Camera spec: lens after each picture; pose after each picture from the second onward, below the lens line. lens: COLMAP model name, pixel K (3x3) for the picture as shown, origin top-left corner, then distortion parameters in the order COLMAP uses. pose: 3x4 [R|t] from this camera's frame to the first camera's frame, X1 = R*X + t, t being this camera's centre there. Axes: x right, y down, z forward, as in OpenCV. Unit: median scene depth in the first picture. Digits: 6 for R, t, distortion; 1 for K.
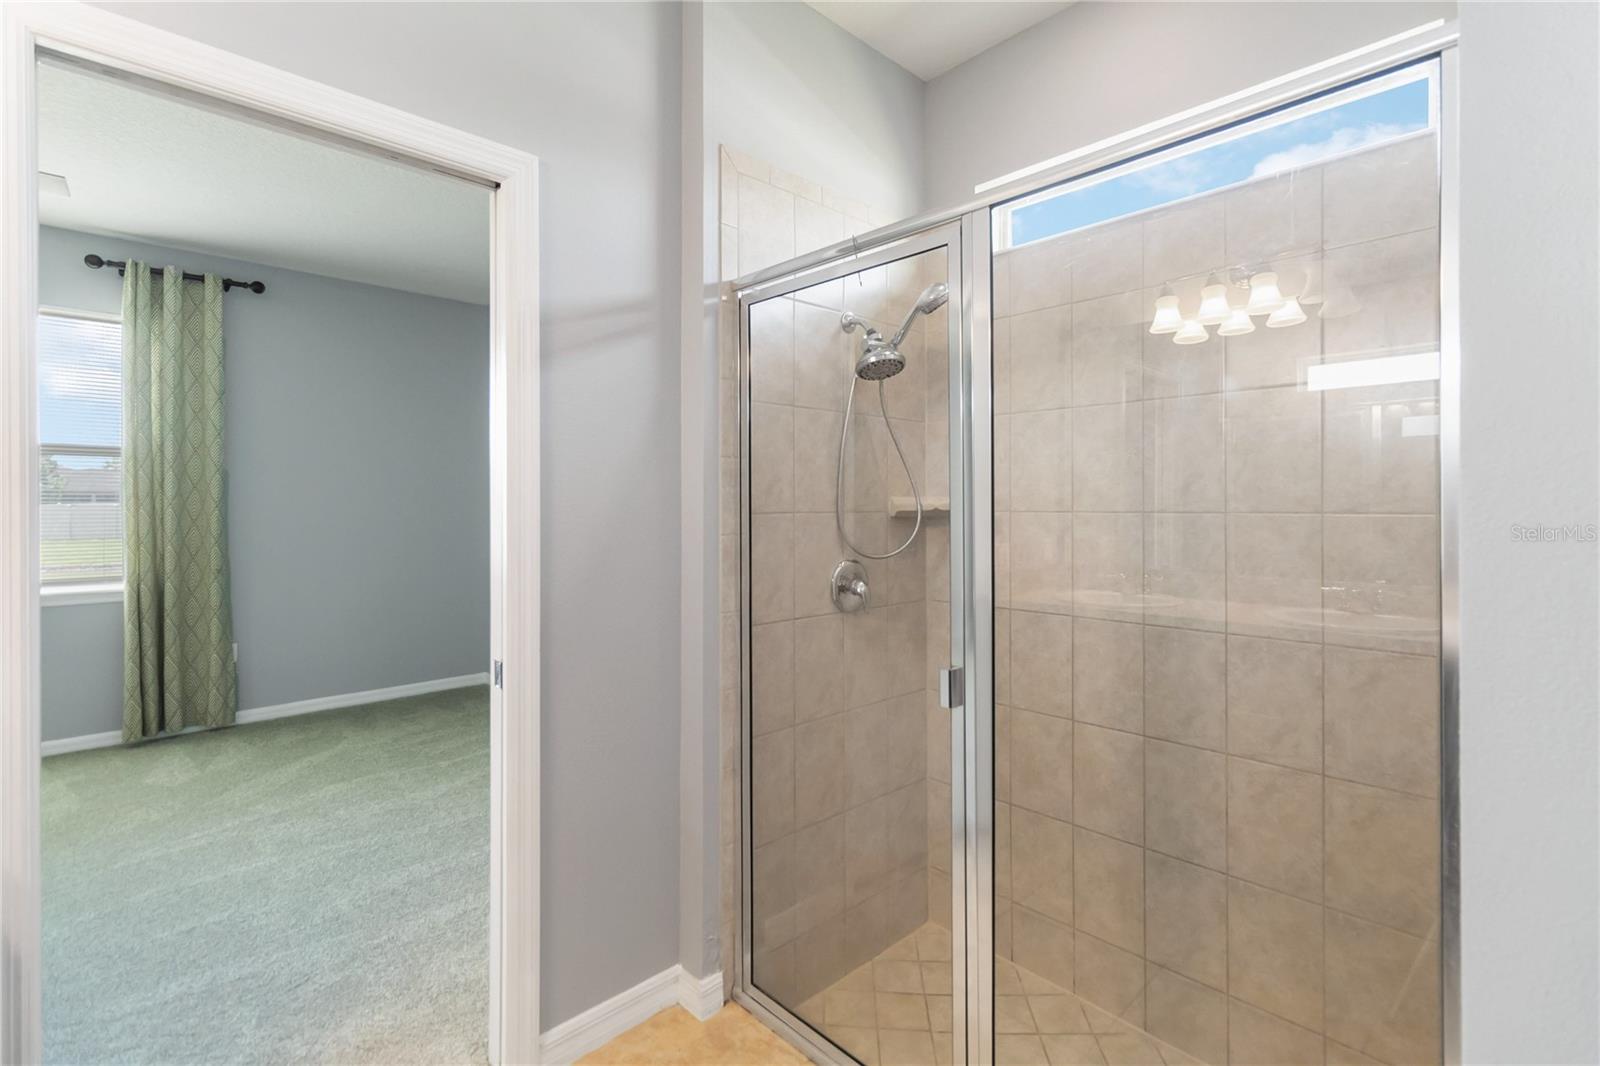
lens RADIAL K [[737.3, 0, 793.5], [0, 737.3, 516.8], [0, 0, 1]] dist [0.003128, -0.000159]
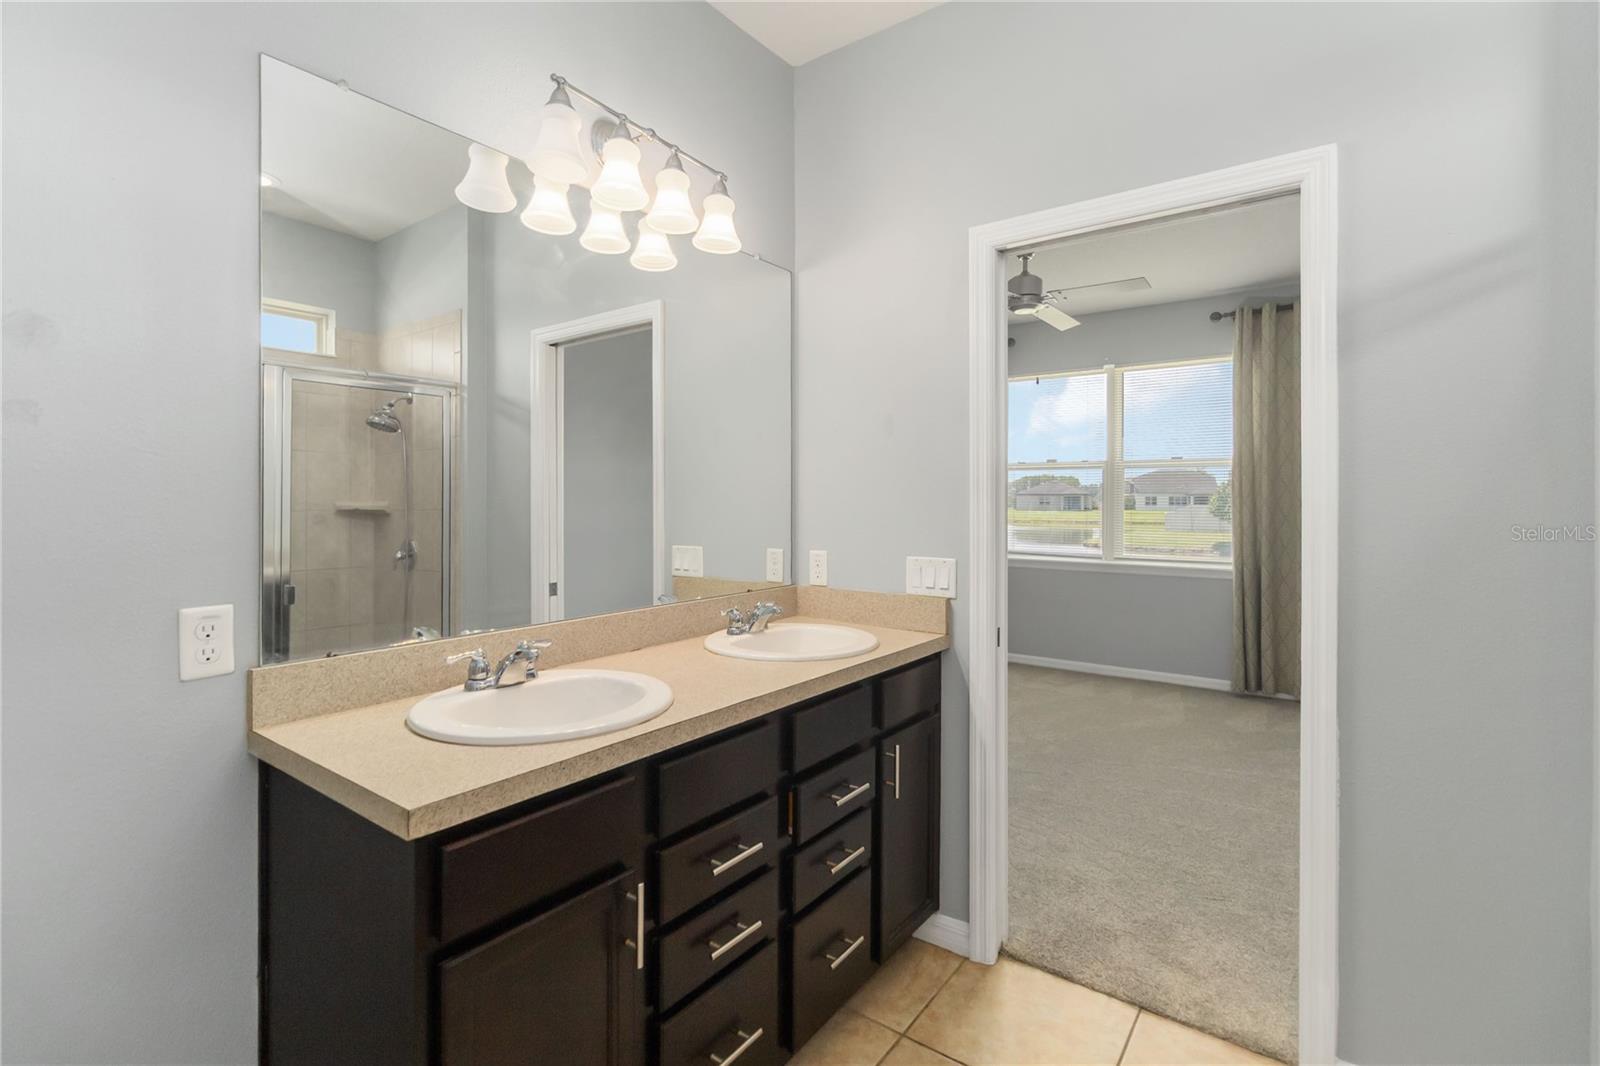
lens RADIAL K [[737.3, 0, 801.8], [0, 737.3, 526.5], [0, 0, 1]] dist [0.003128, -0.000159]
pose [[0.152205, 0.025790, -0.988012, 0.237117], [-0.005047, 0.999667, 0.025316, -0.005371], [0.988336, 0.001134, 0.152284, 0.080166]]
